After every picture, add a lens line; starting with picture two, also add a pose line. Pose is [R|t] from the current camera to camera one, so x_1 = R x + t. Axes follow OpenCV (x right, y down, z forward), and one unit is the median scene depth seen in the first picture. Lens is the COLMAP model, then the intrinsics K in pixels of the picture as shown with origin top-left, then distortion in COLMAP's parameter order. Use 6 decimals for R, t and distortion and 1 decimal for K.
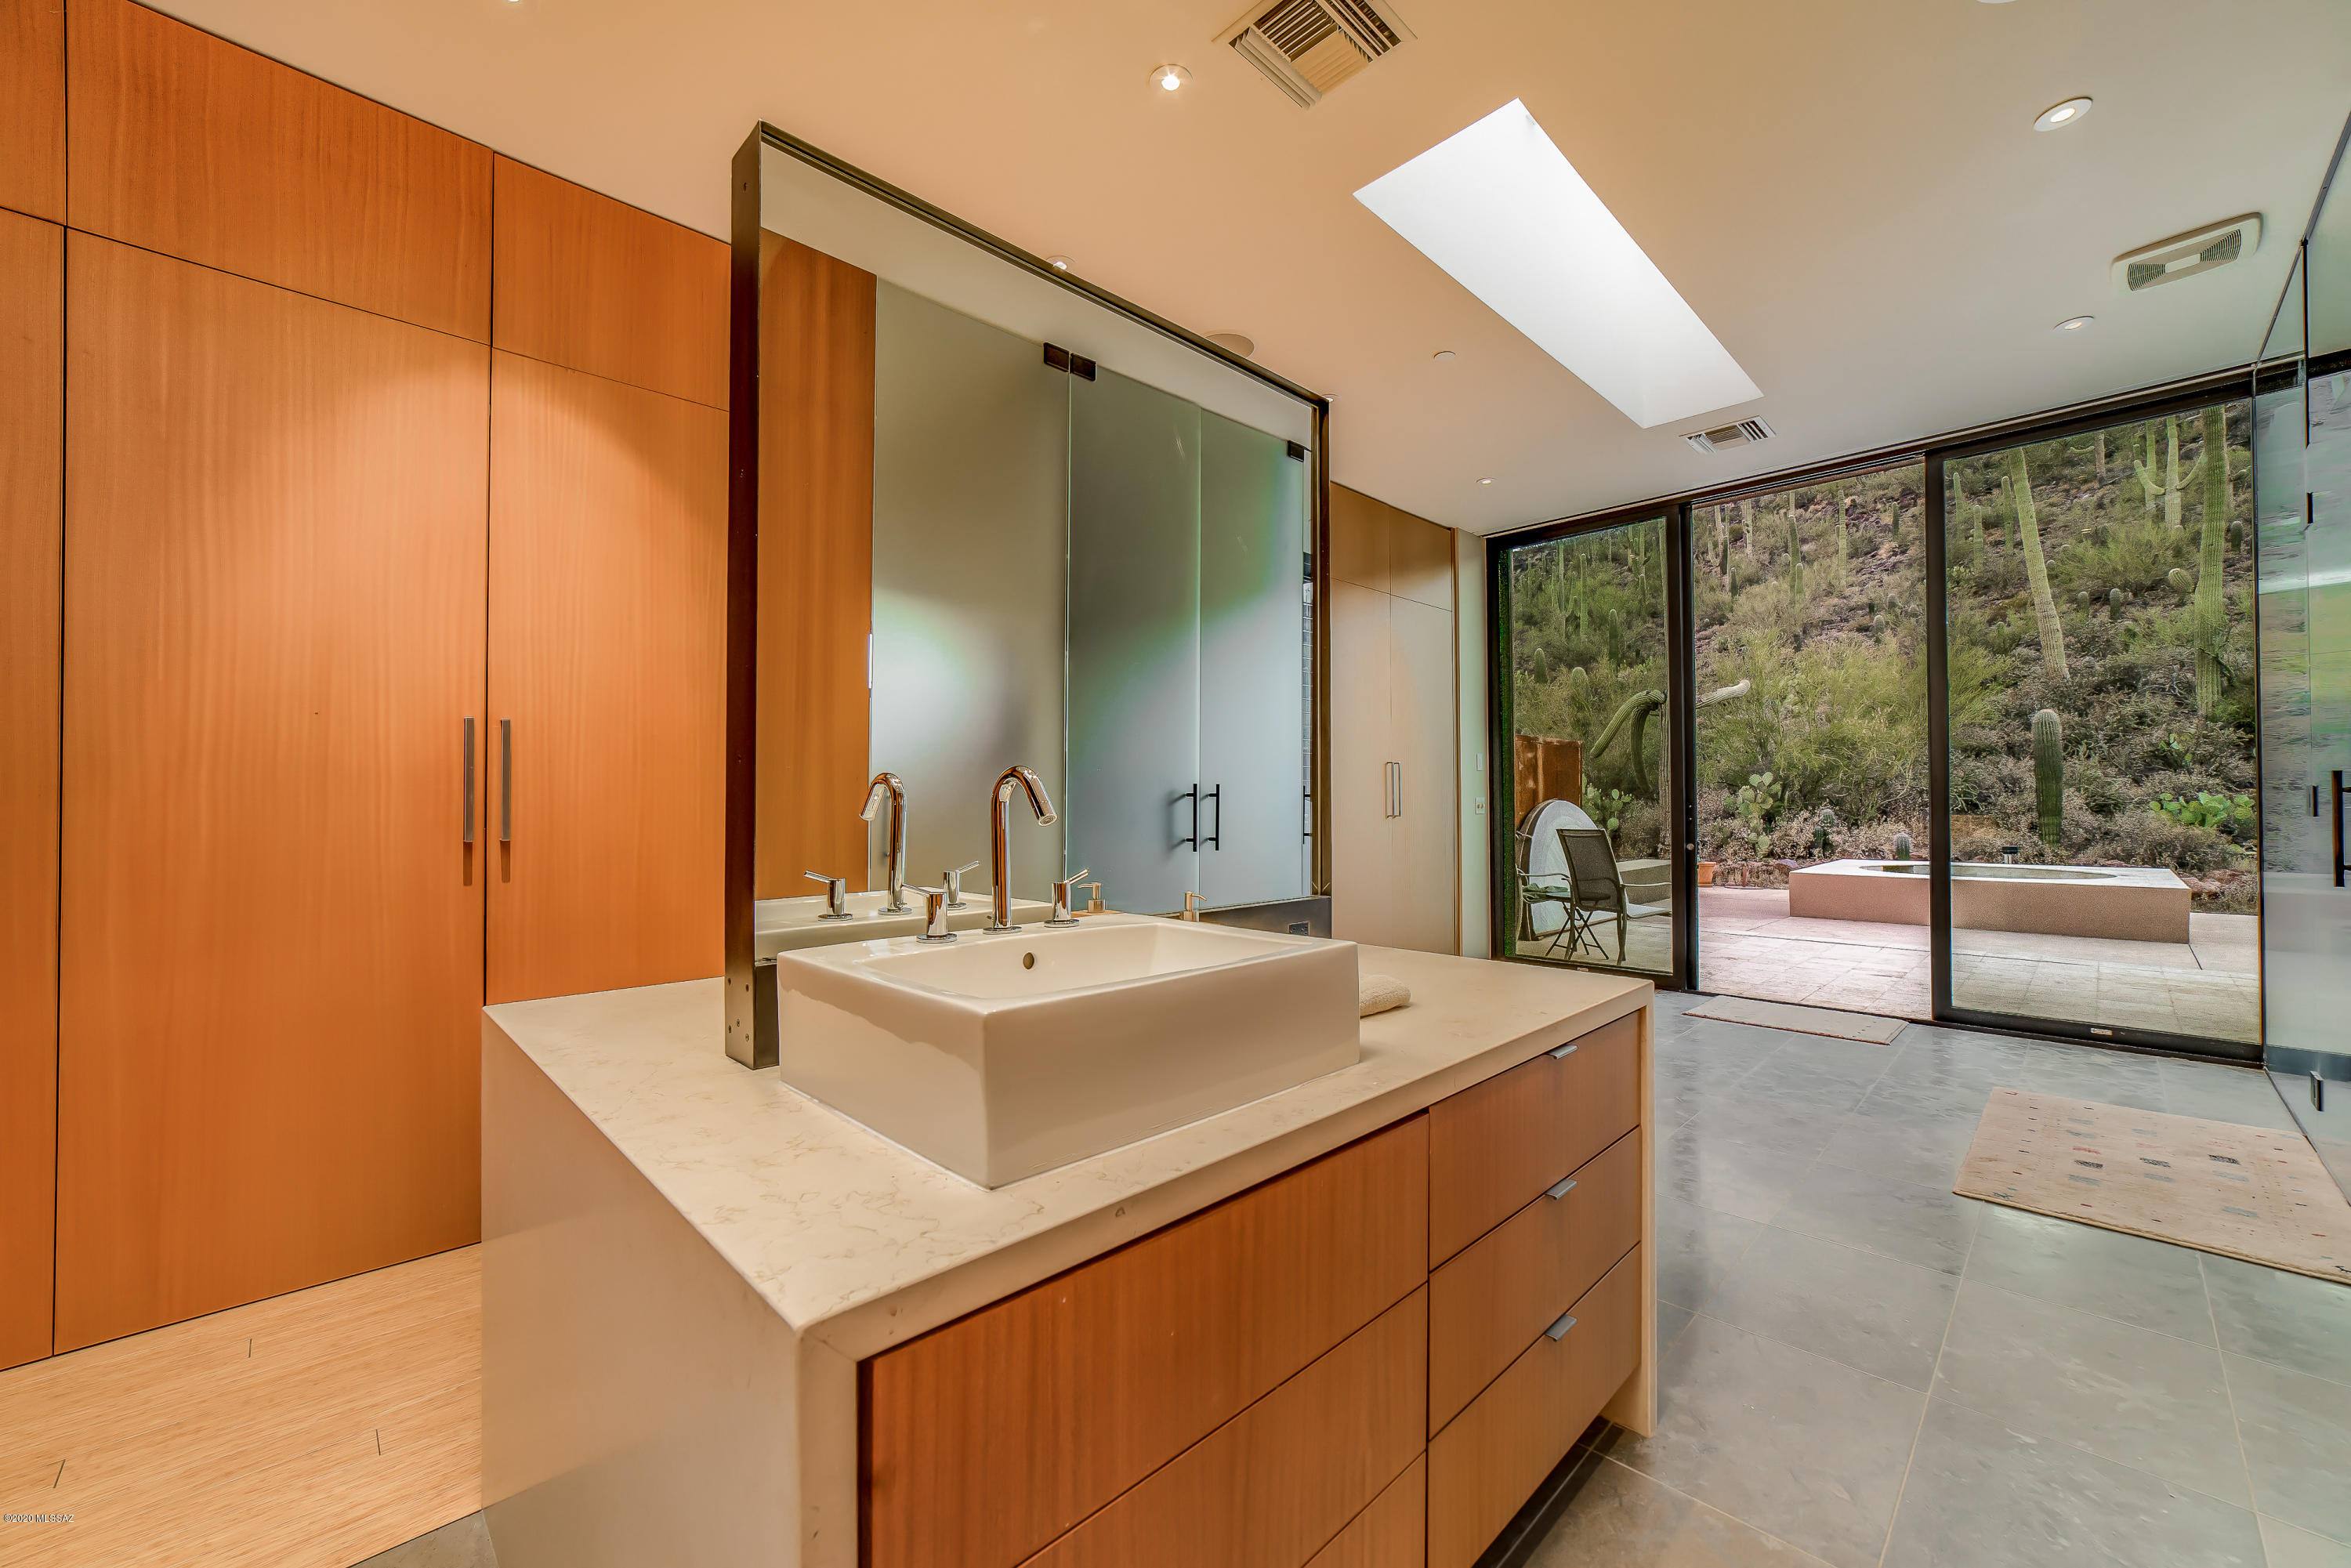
lens RADIAL K [[930.5, 0, 1177.5], [0, 930.5, 789.0], [0, 0, 1]] dist [-0.000388, -0.000017]
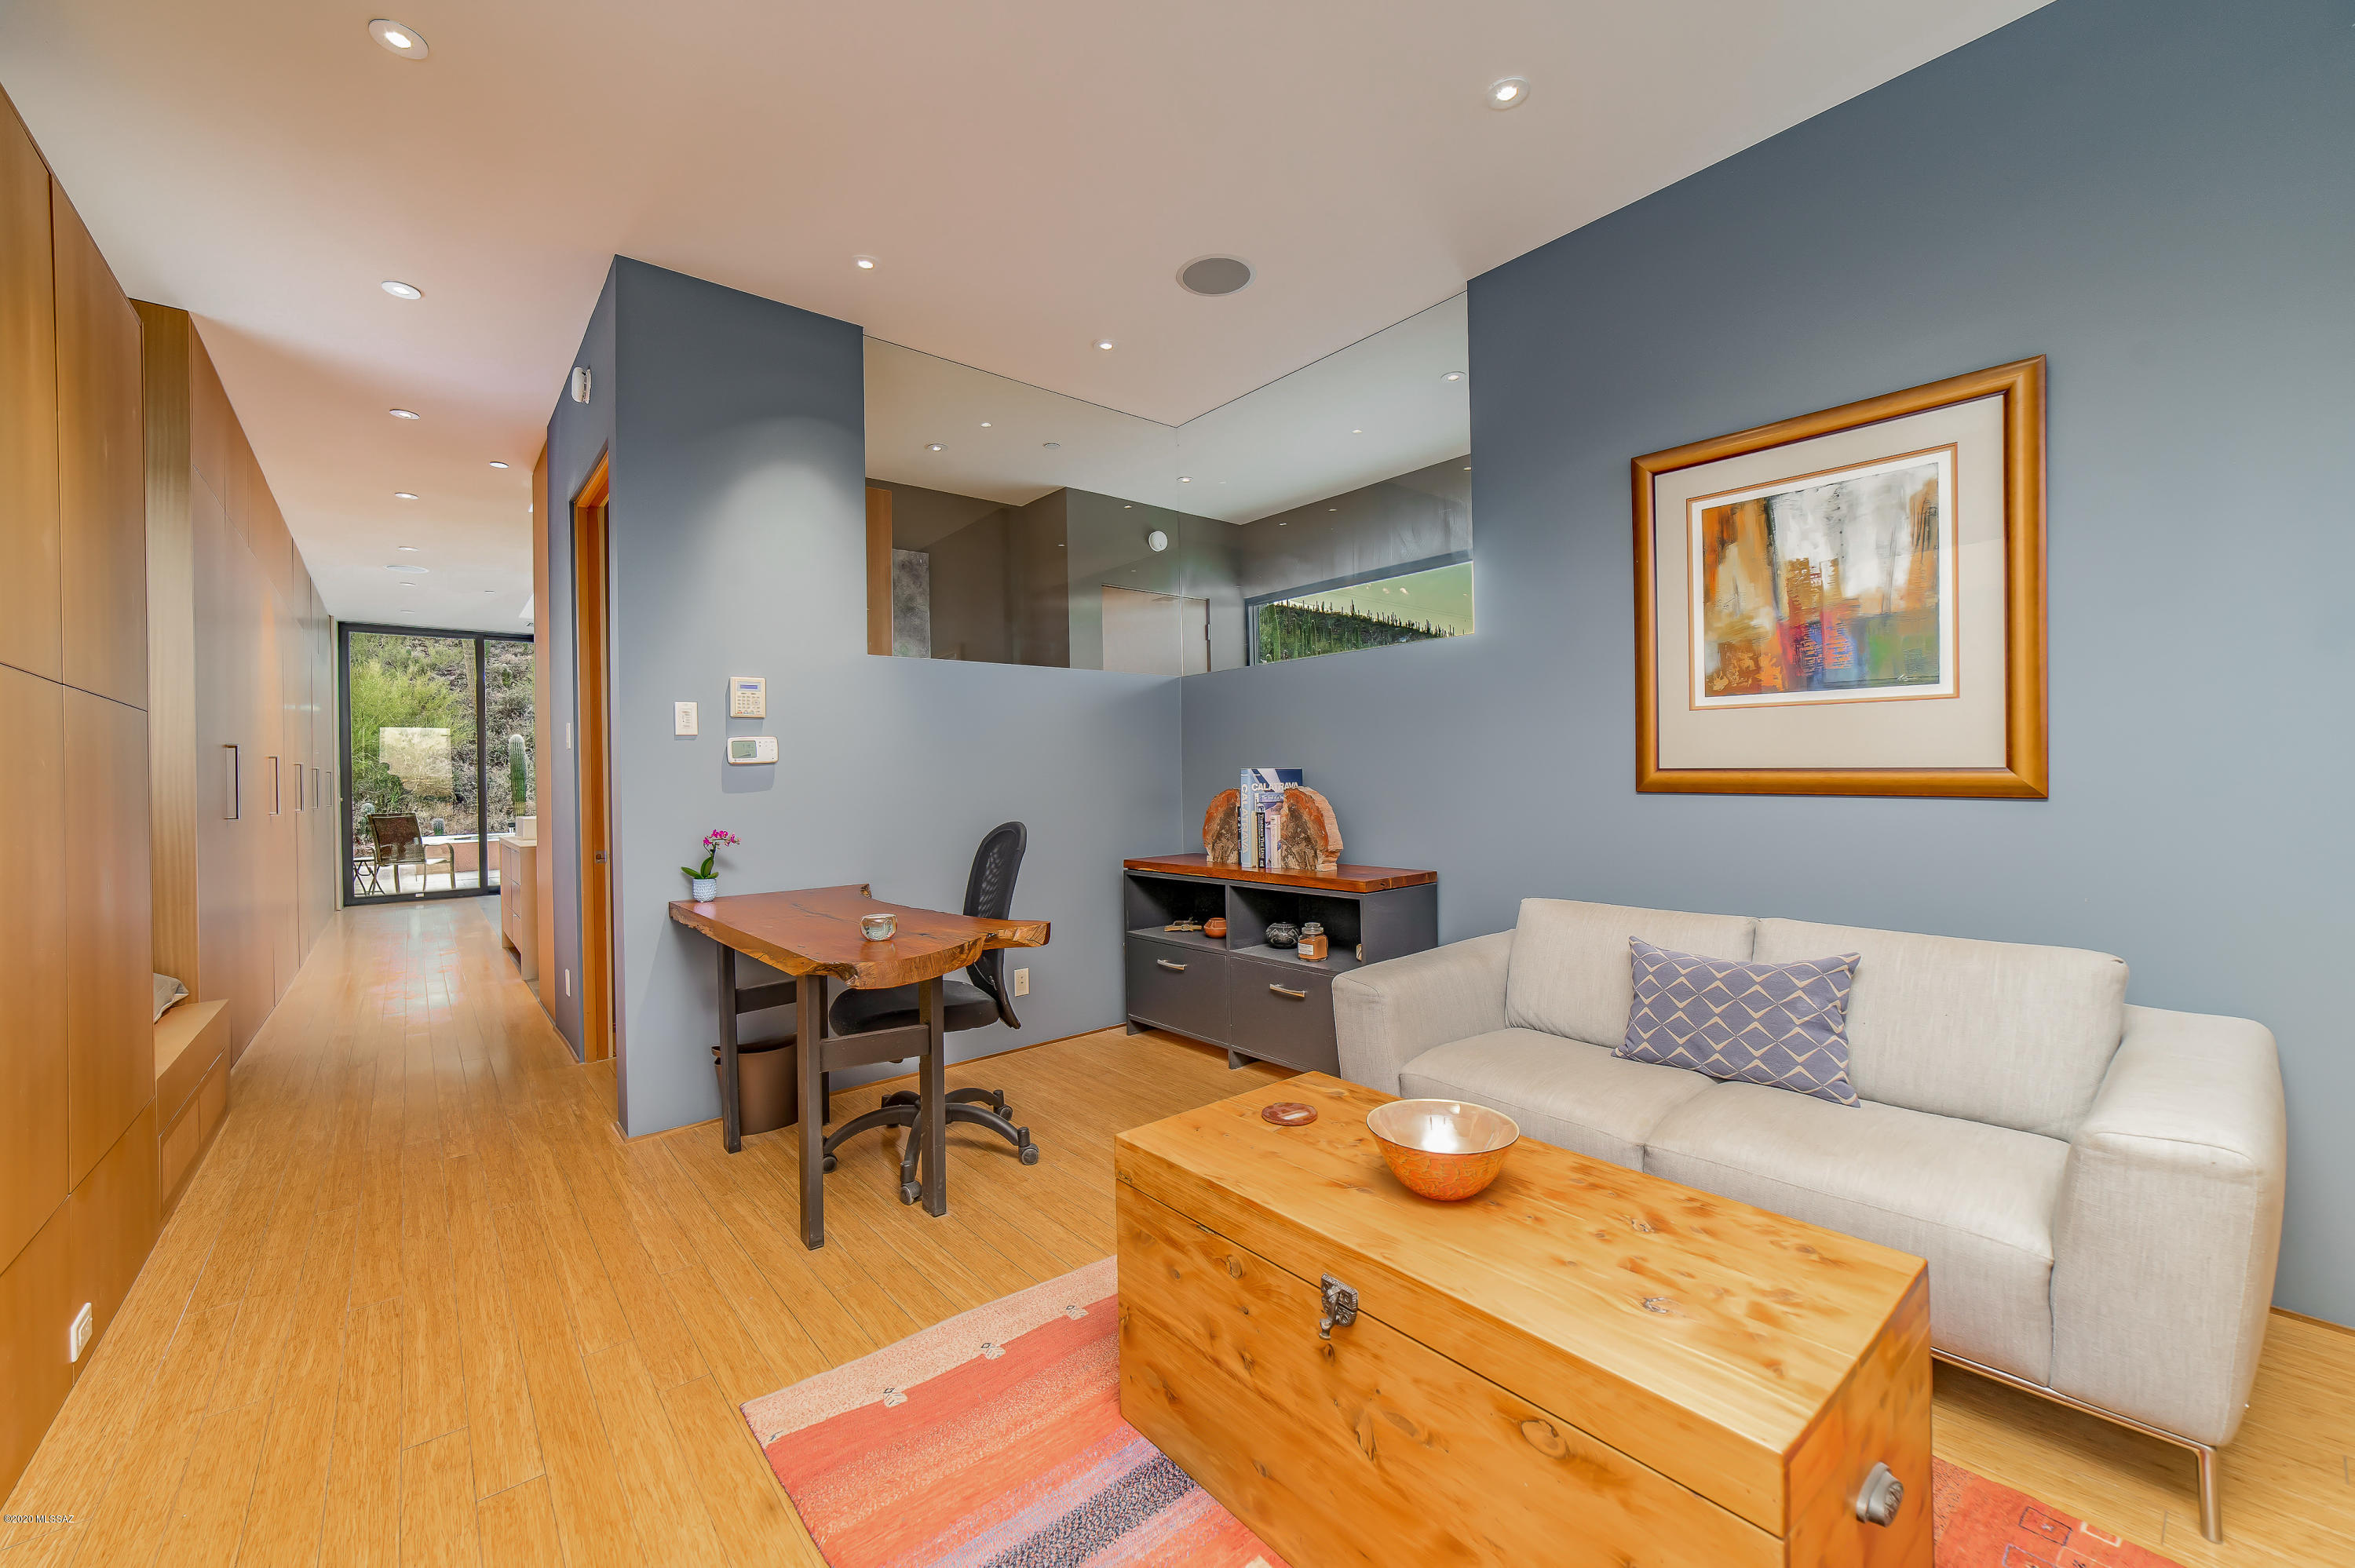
lens RADIAL K [[909.0, 0, 1179.5], [0, 909.0, 770.7], [0, 0, 1]] dist [-0.019849, 0.006012]
pose [[0.077329, 0.007294, 0.996979, -1.141787], [0.007616, 0.999940, -0.007906, -0.010214], [-0.996977, 0.008204, 0.077269, -0.527631]]
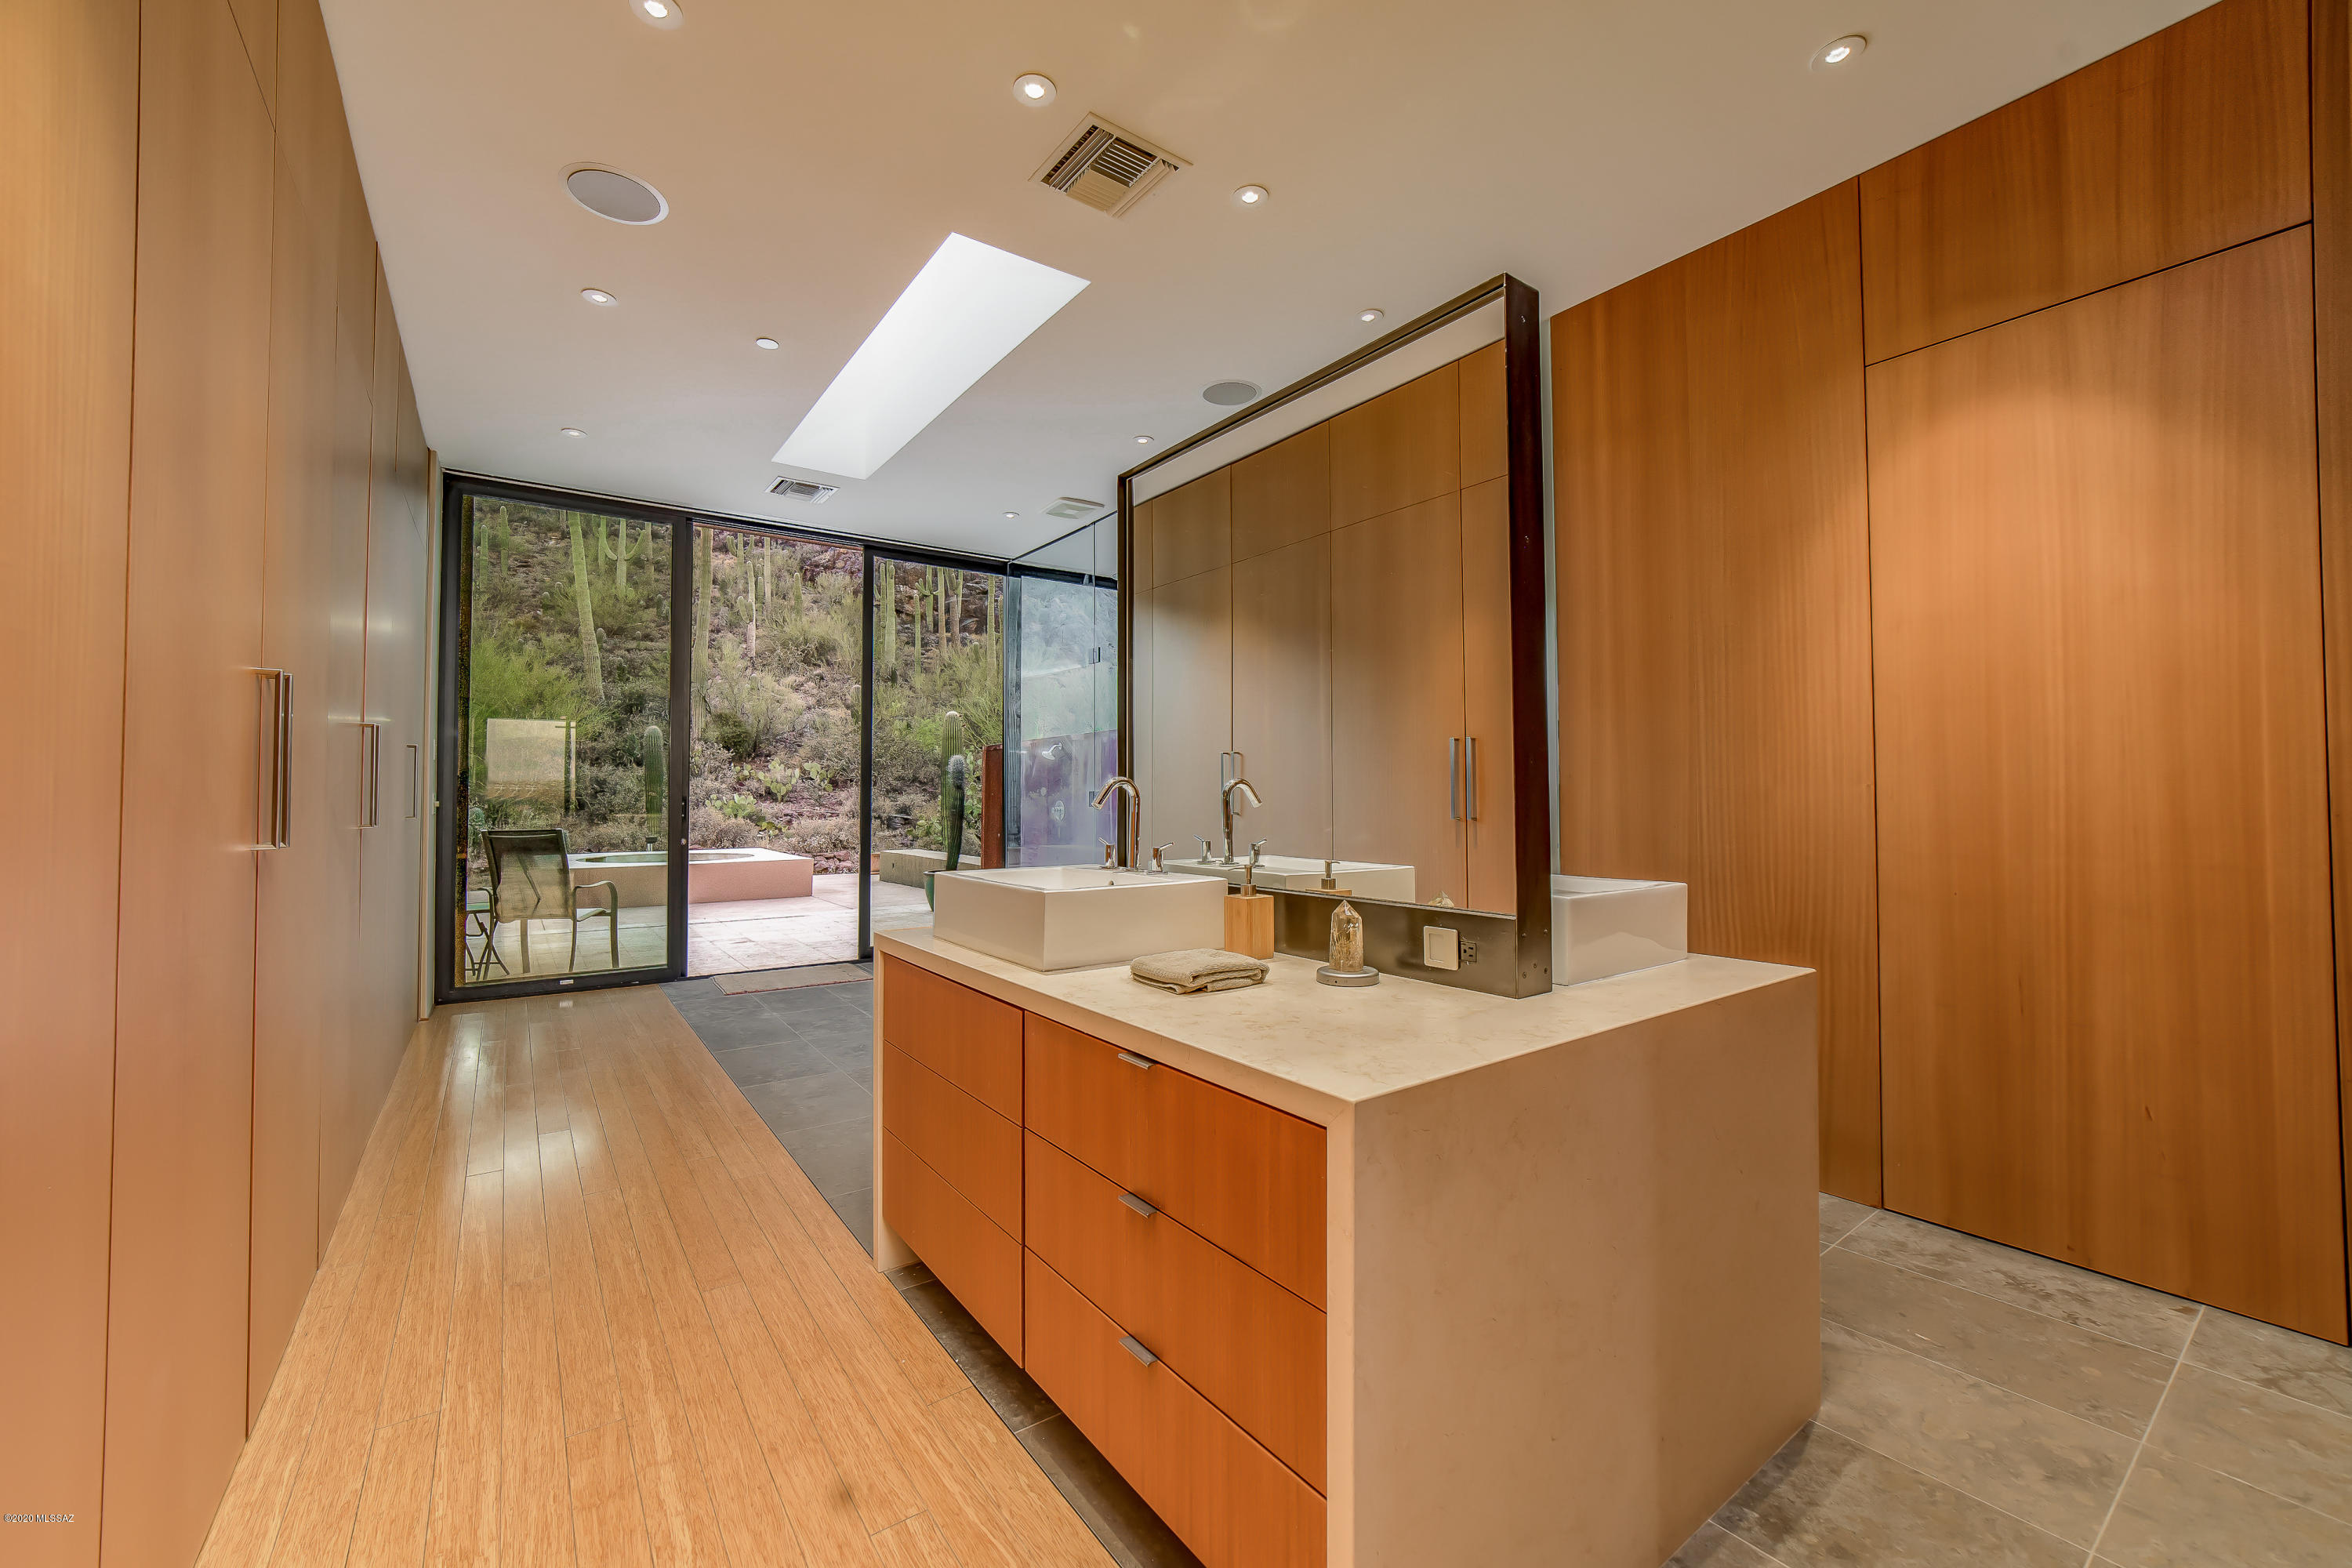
lens RADIAL K [[924.6, 0, 1170.4], [0, 924.6, 774.0], [0, 0, 1]] dist [-0.020011, 0.007260]
pose [[0.160340, 0.029892, 0.986609, -0.388334], [-0.015319, 0.999496, -0.027793, 0.004808], [-0.986943, -0.010657, 0.160717, 0.283338]]
